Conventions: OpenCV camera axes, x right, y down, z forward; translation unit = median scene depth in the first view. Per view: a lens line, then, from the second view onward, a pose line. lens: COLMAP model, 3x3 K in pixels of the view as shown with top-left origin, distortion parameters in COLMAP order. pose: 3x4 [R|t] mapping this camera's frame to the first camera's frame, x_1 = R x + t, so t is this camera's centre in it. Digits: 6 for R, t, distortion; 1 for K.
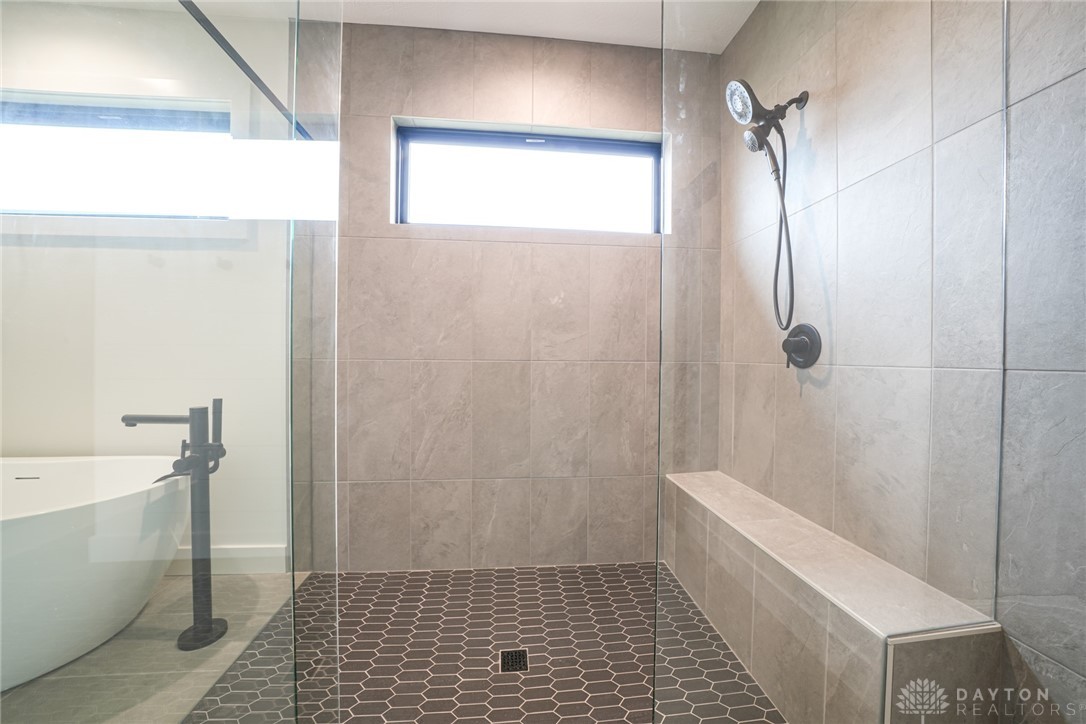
lens RADIAL K [[374.7, 0, 543.3], [0, 374.7, 360.4], [0, 0, 1]] dist [-0.022243, 0.000479]
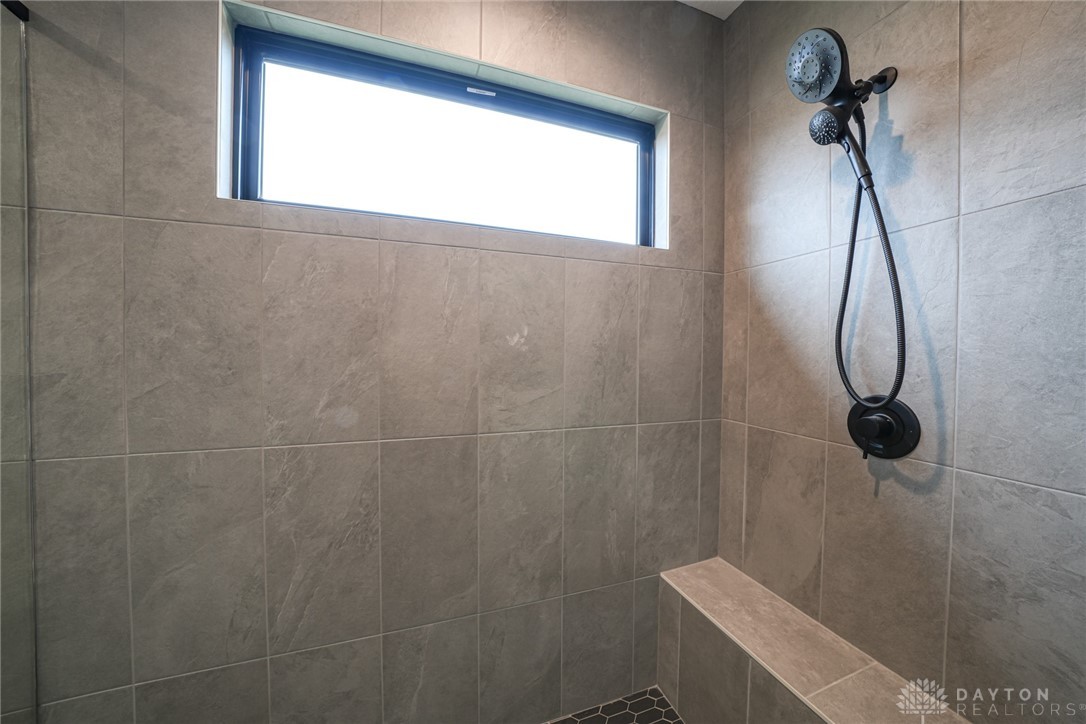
lens RADIAL K [[374.7, 0, 541.7], [0, 374.7, 361.3], [0, 0, 1]] dist [-0.022243, 0.000479]
pose [[0.970318, -0.003962, 0.241801, -0.082983], [0.000665, 0.999906, 0.013712, -0.134050], [-0.241832, -0.013144, 0.970229, 0.360103]]
